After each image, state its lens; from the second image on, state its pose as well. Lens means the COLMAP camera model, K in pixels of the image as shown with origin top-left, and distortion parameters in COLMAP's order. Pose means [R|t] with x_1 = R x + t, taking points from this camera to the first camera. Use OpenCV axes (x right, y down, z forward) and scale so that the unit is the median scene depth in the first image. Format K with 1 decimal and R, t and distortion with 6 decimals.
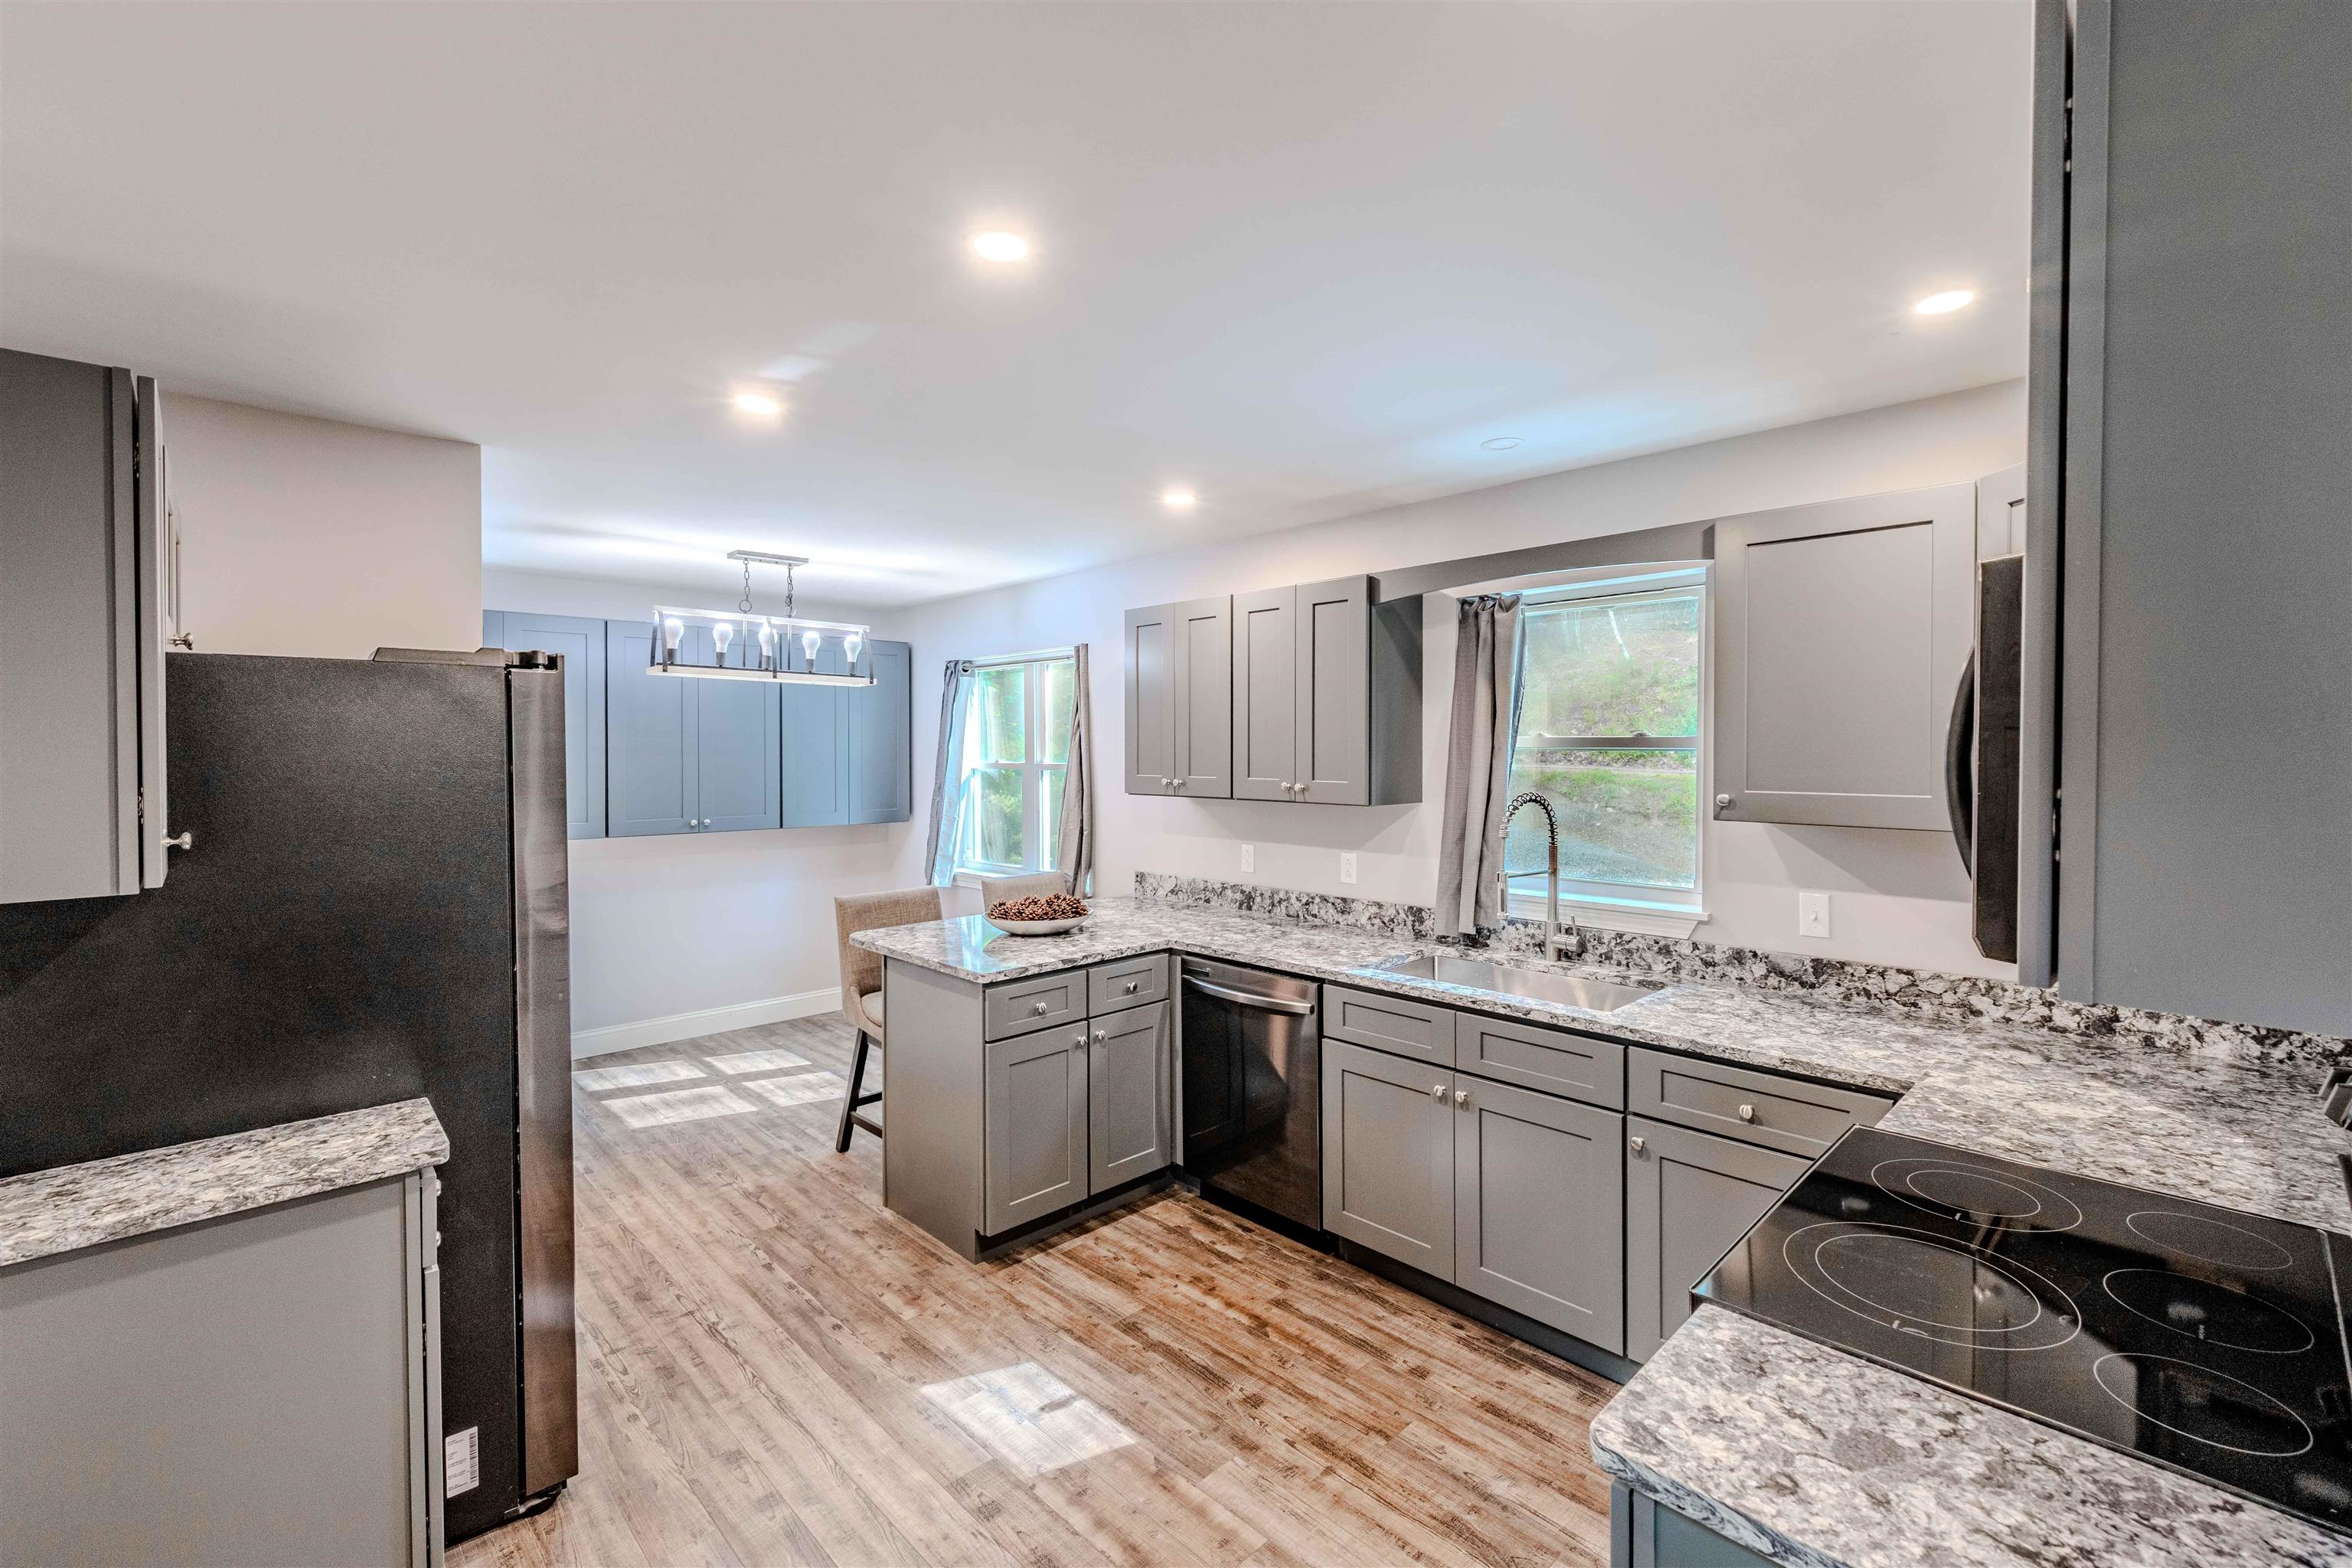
lens RADIAL K [[1018.2, 0, 1208.3], [0, 1018.2, 750.0], [0, 0, 1]] dist [0.001194, 0.000055]
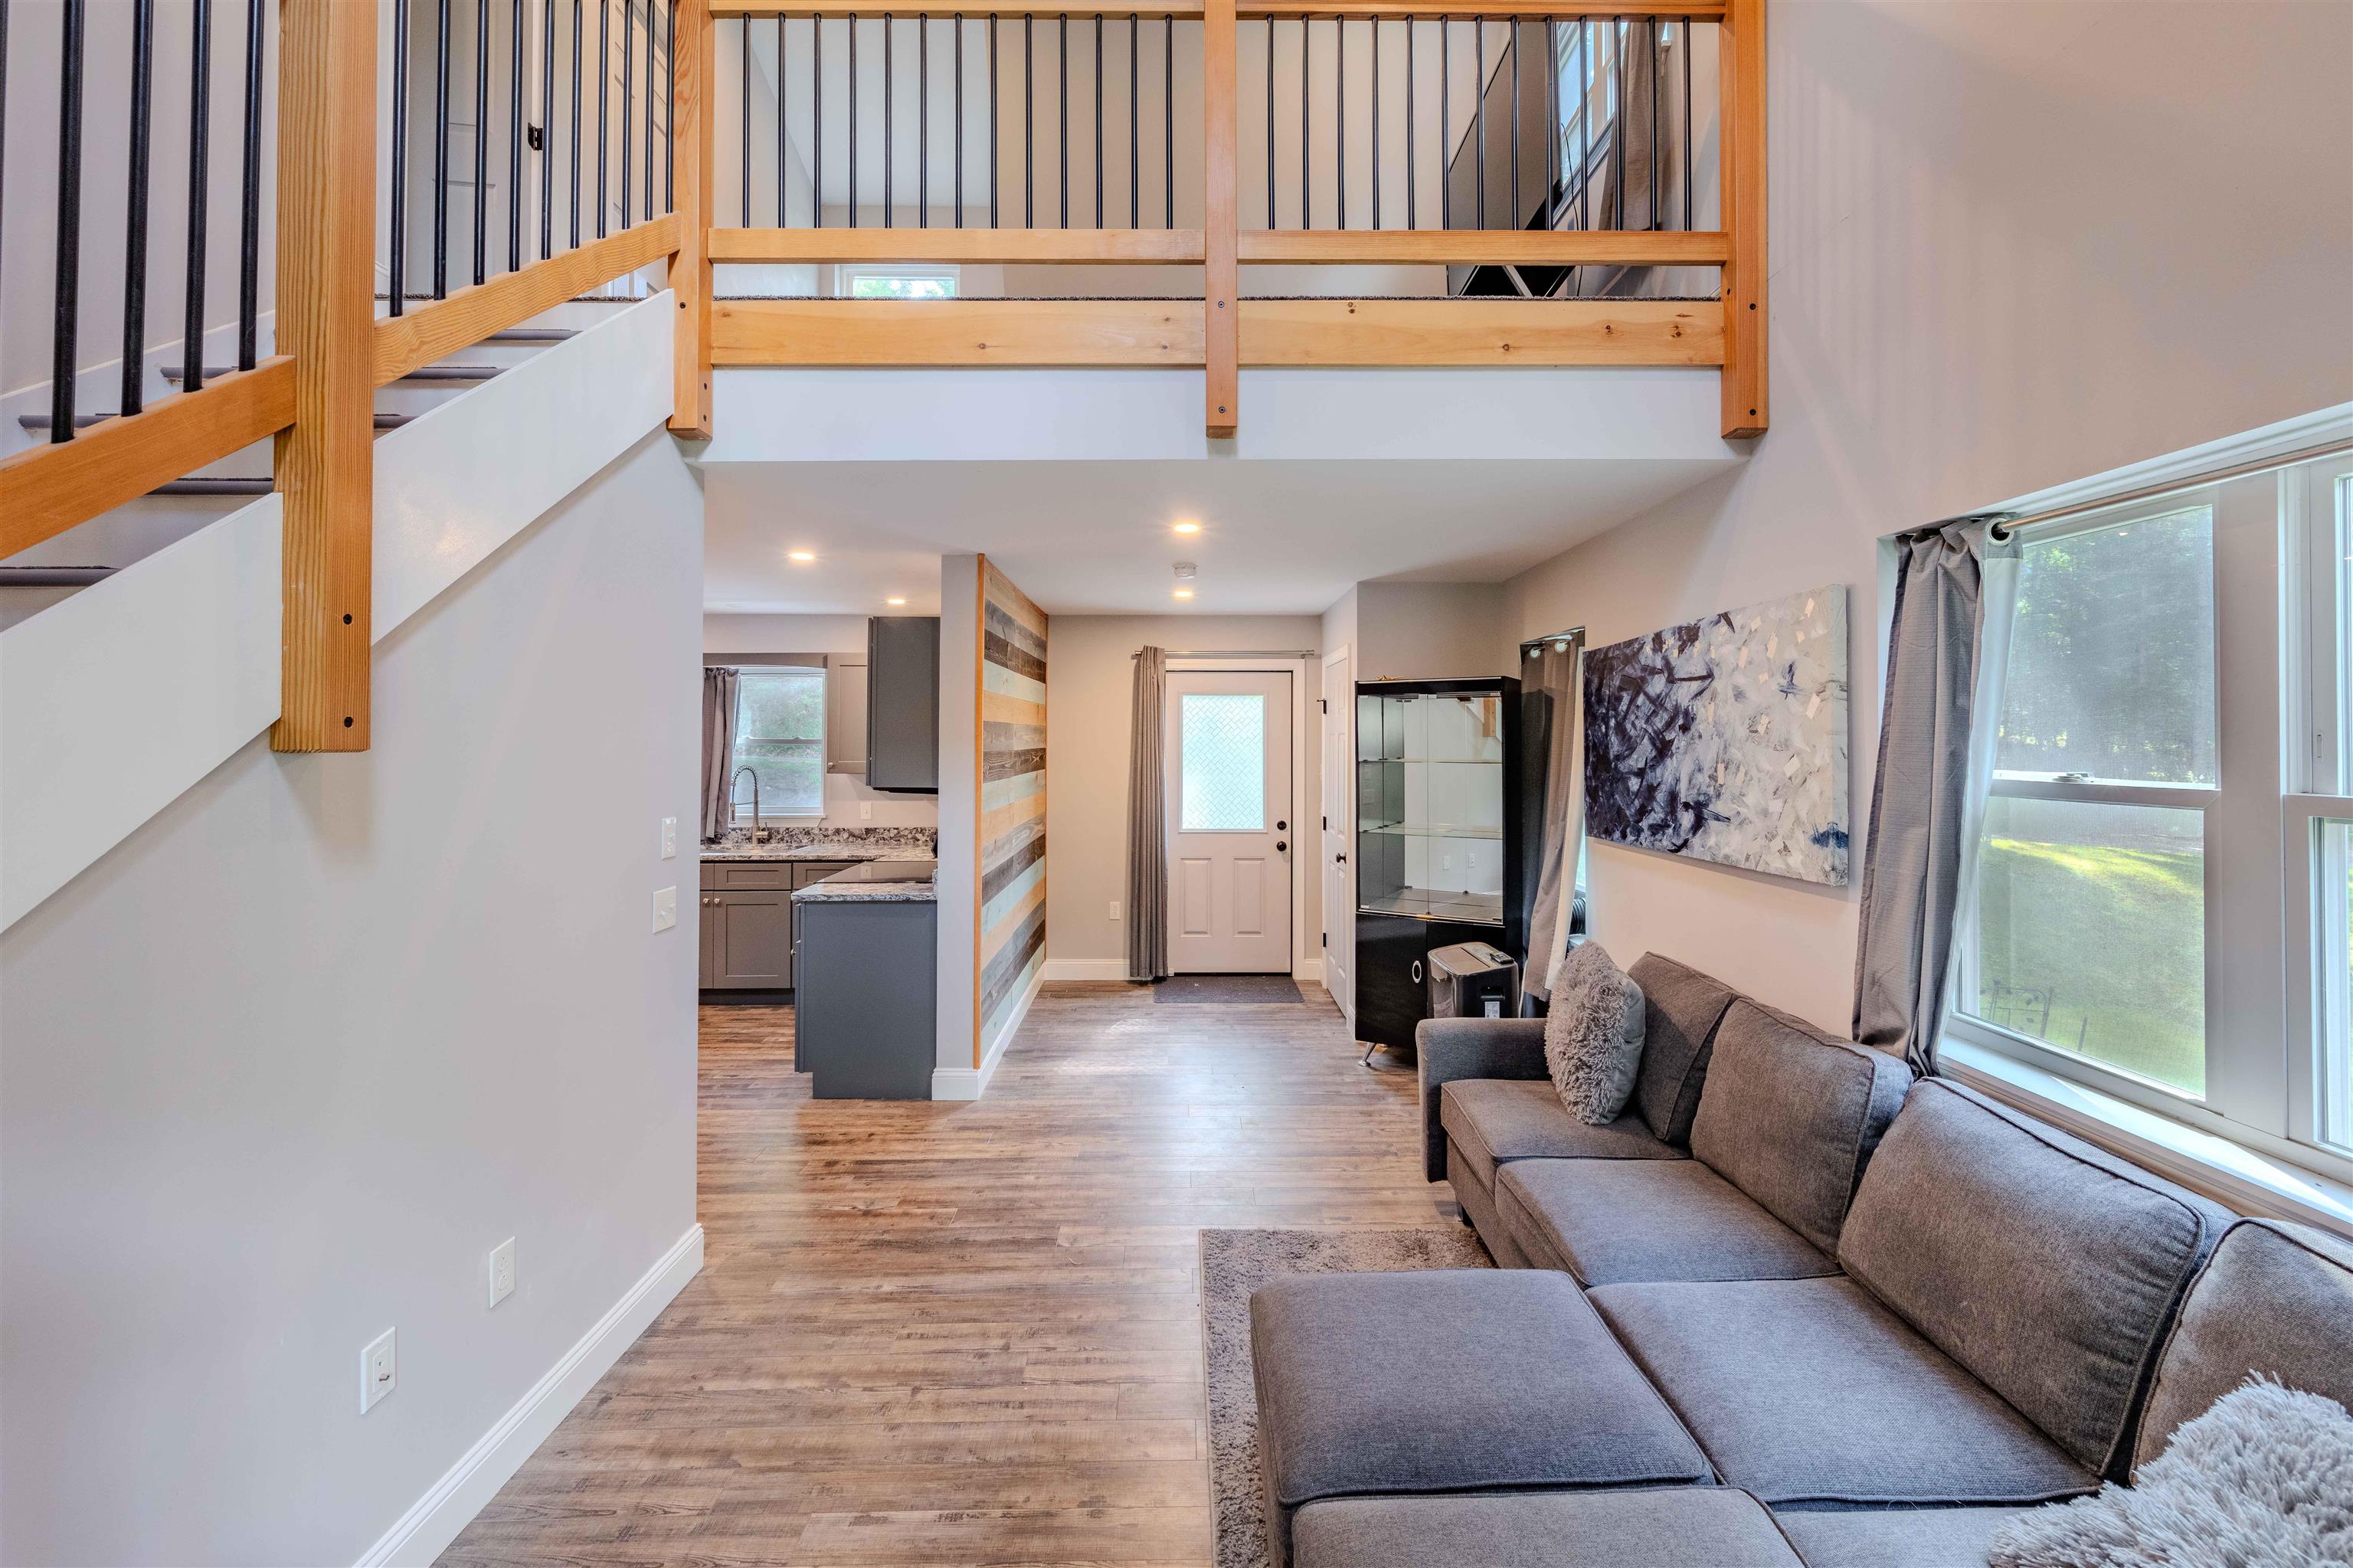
lens RADIAL K [[956.8, 0, 1198.8], [0, 956.8, 758.4], [0, 0, 1]] dist [0.003096, 0.000293]
pose [[0.684961, -0.004828, 0.728564, -0.446086], [0.004014, 0.999988, 0.002853, 0.022310], [-0.728569, 0.000970, 0.684972, -0.964606]]
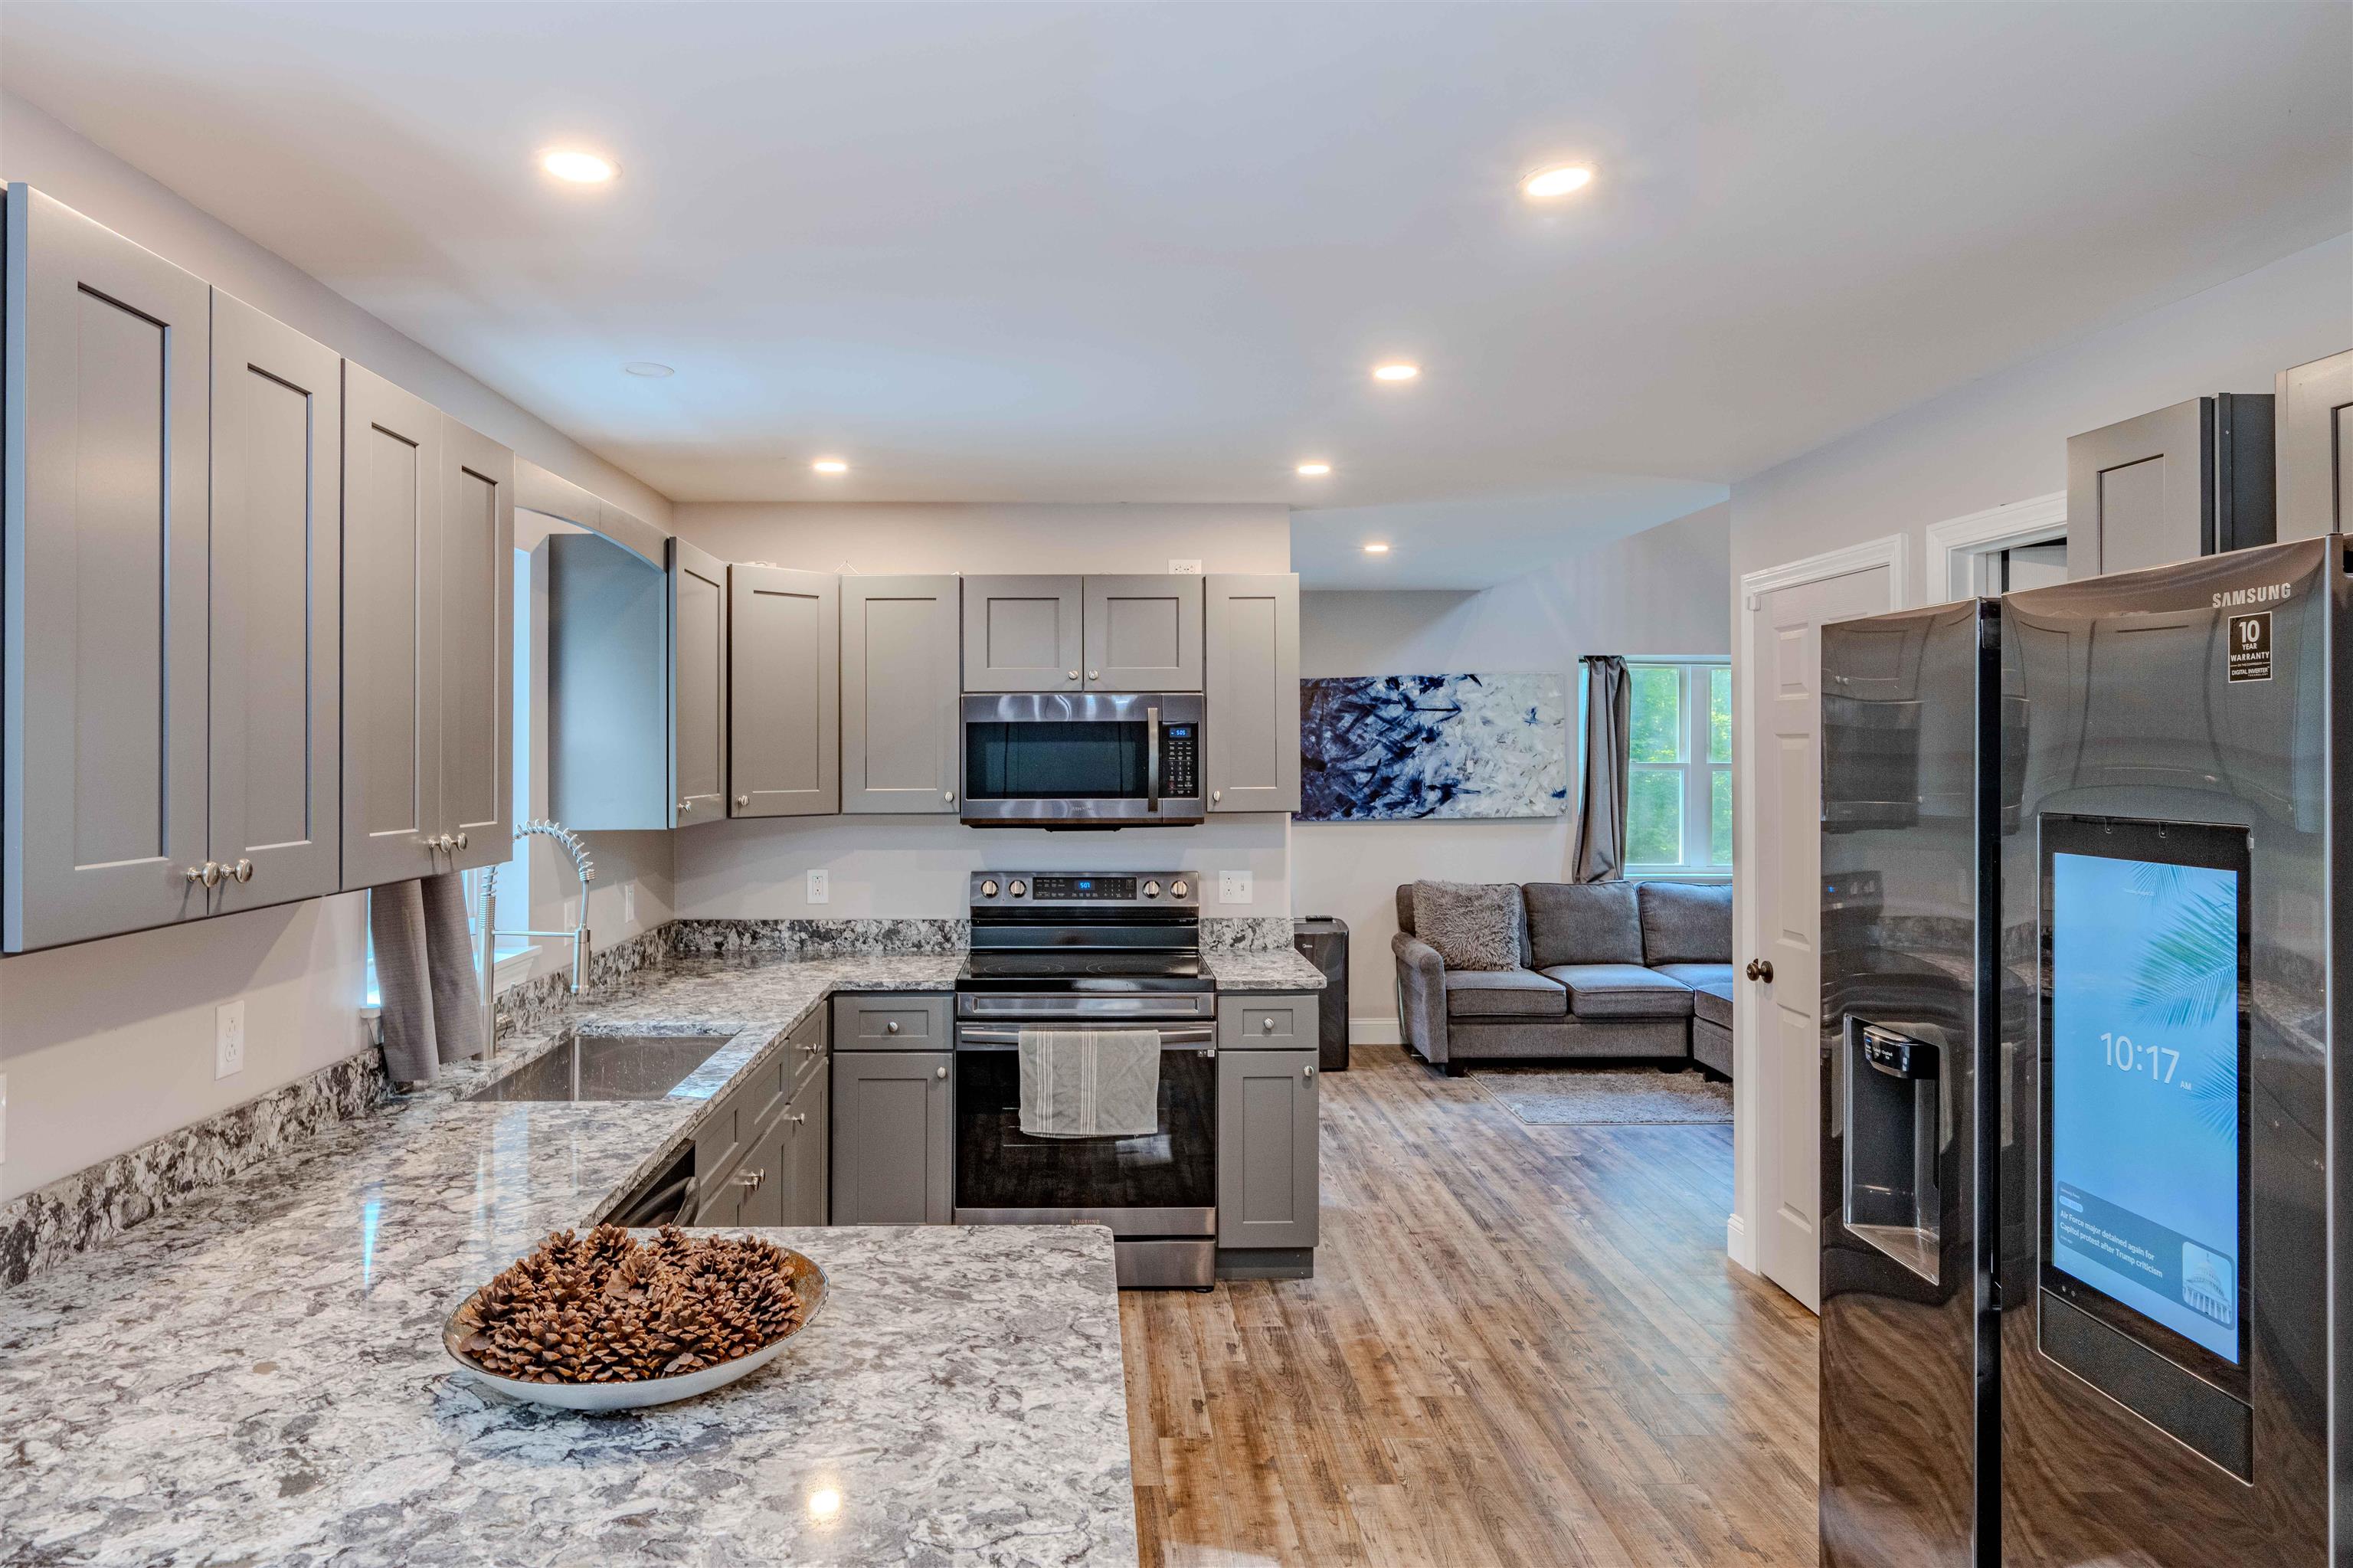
lens RADIAL K [[1378.1, 0, 1165.4], [0, 1378.1, 777.7], [0, 0, 1]] dist [0.003409, -0.000033]
pose [[-0.739596, -0.000849, 0.673051, -0.603827], [0.018189, 0.999609, 0.021249, 0.002831], [-0.672806, 0.027958, -0.739291, 1.301489]]
